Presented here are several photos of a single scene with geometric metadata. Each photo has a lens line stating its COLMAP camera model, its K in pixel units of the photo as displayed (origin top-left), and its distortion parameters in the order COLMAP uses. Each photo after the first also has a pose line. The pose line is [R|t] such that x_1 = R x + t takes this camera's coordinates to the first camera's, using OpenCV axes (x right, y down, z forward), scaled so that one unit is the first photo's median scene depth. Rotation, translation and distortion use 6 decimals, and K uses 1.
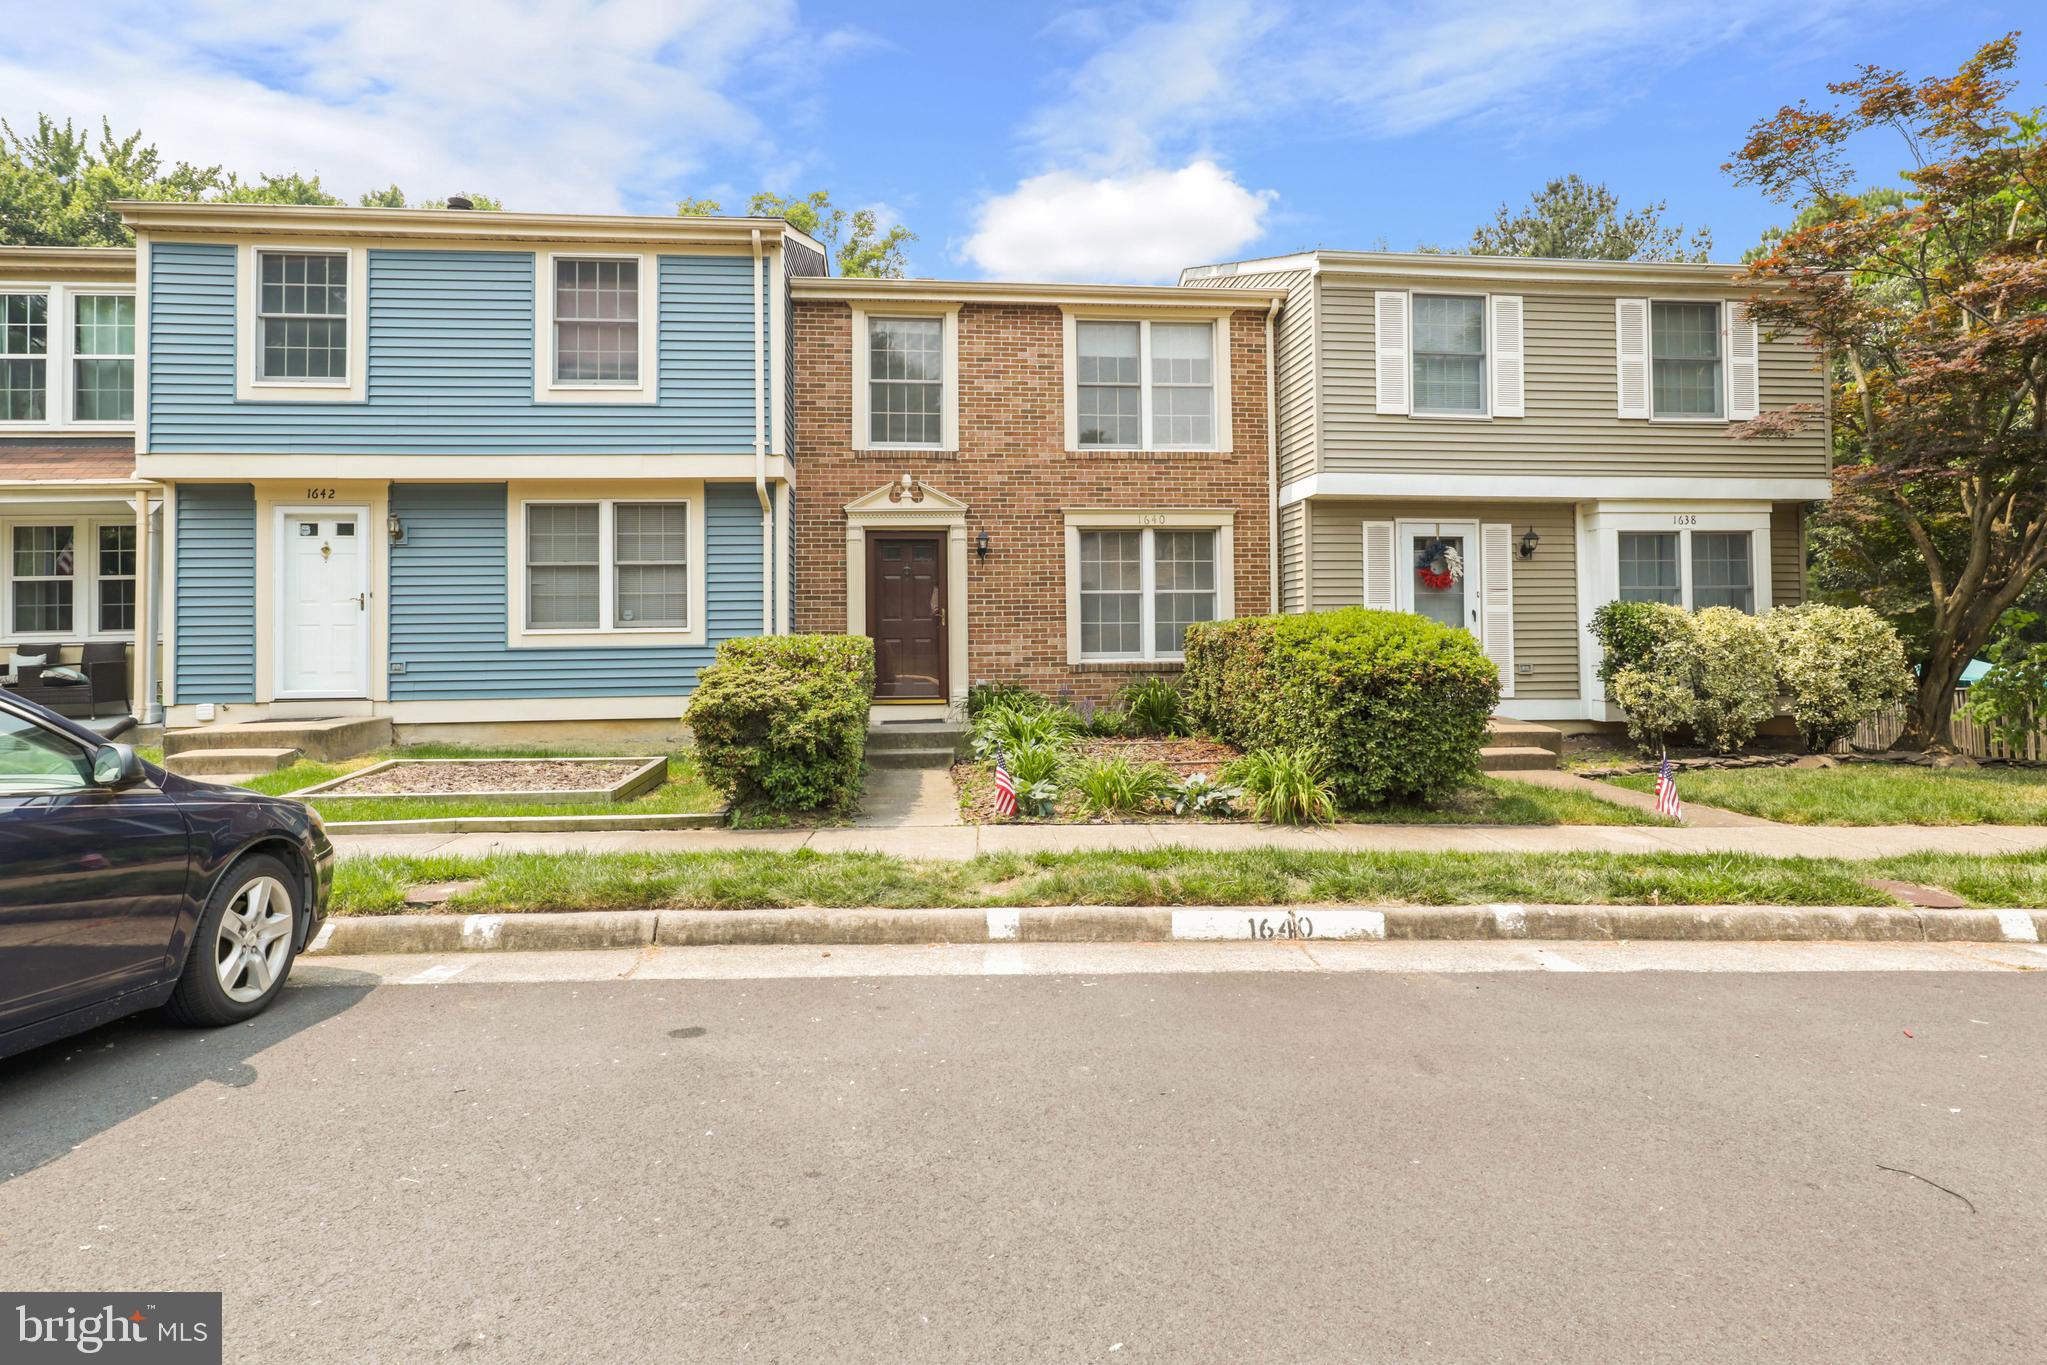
lens RADIAL K [[1030.6, 0, 1028.2], [0, 1030.6, 636.9], [0, 0, 1]] dist [-0.019760, 0.013993]
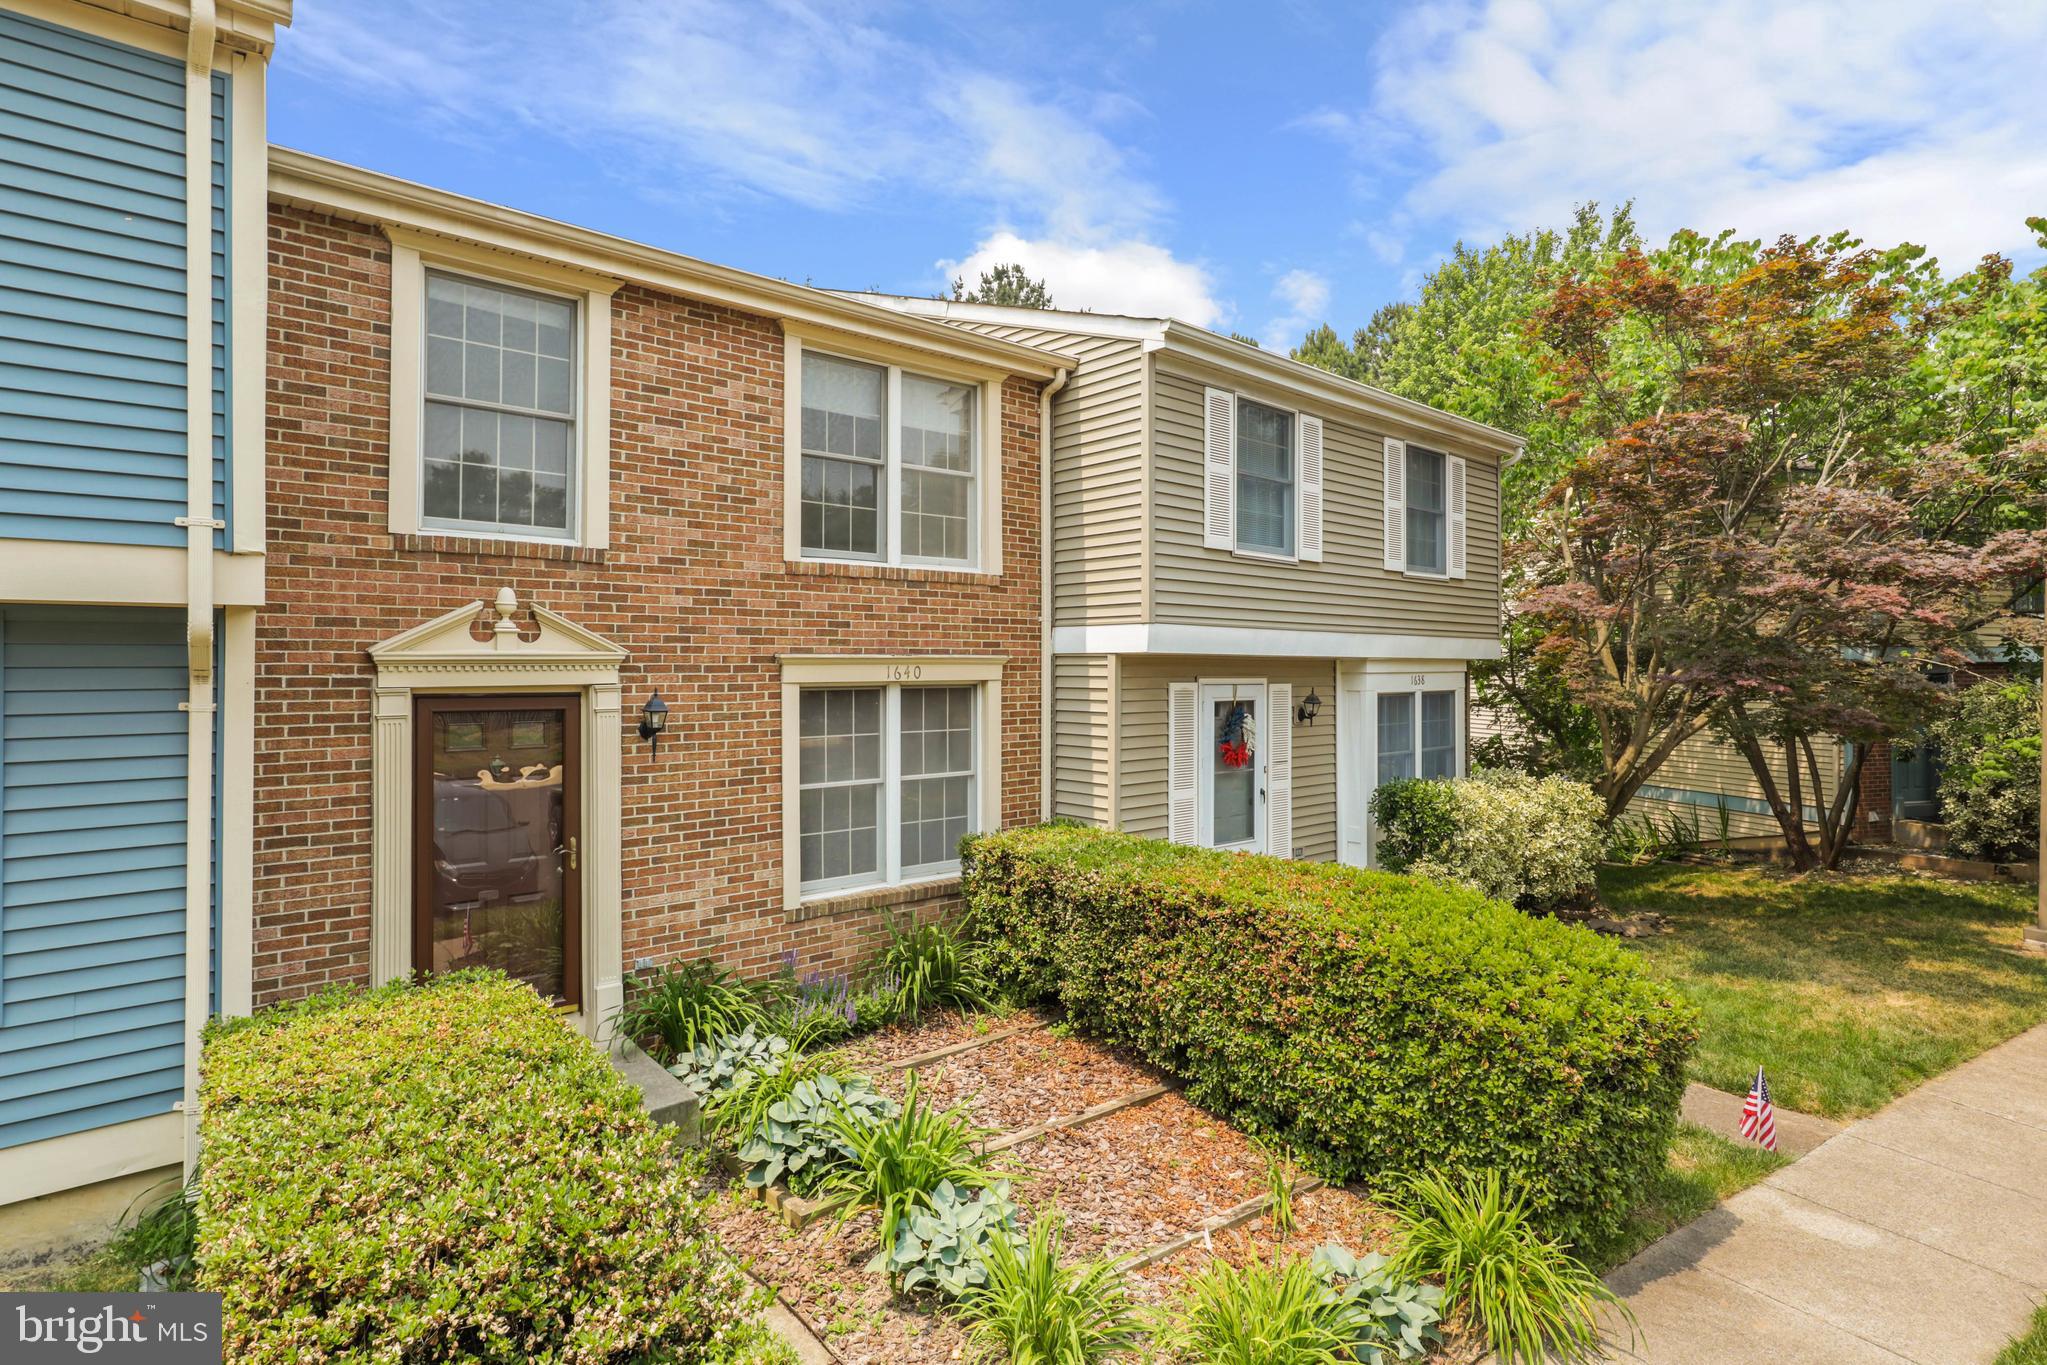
lens RADIAL K [[1030.6, 0, 1013.8], [0, 1030.6, 668.9], [0, 0, 1]] dist [-0.019760, 0.013993]
pose [[0.828800, 0.010570, 0.559445, -0.196605], [-0.012194, 0.999925, -0.000828, -0.120219], [-0.559412, -0.006136, 0.828867, 0.429348]]
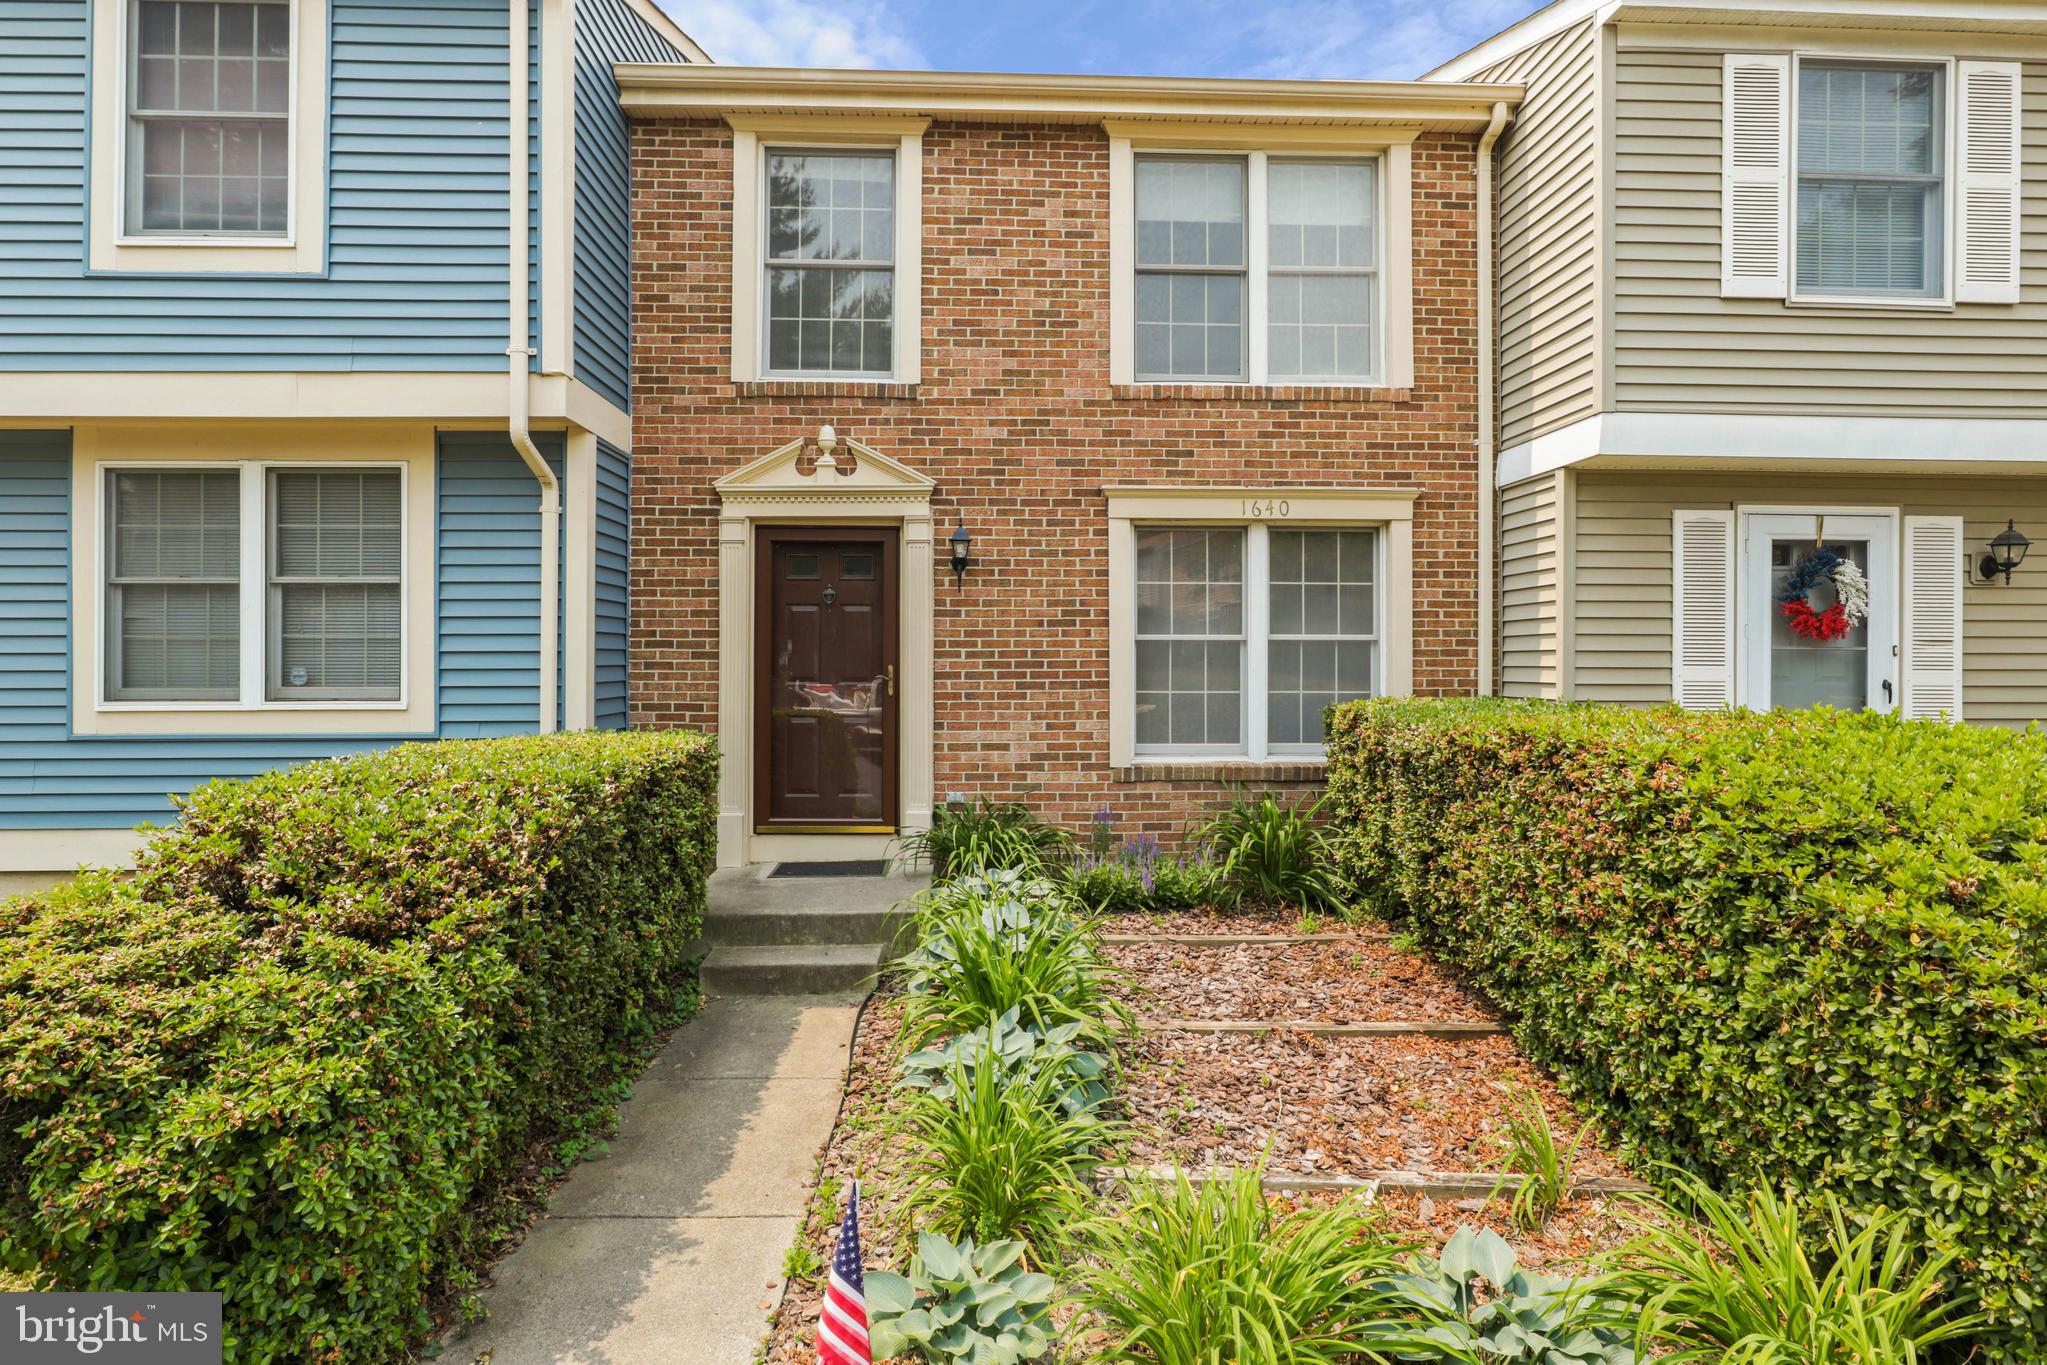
lens RADIAL K [[1030.6, 0, 1009.9], [0, 1030.6, 665.5], [0, 0, 1]] dist [-0.019760, 0.013993]
pose [[0.997466, 0.012422, -0.070052, 0.022660], [-0.011688, 0.999872, 0.010885, -0.034366], [0.070178, -0.010038, 0.997484, 0.448477]]
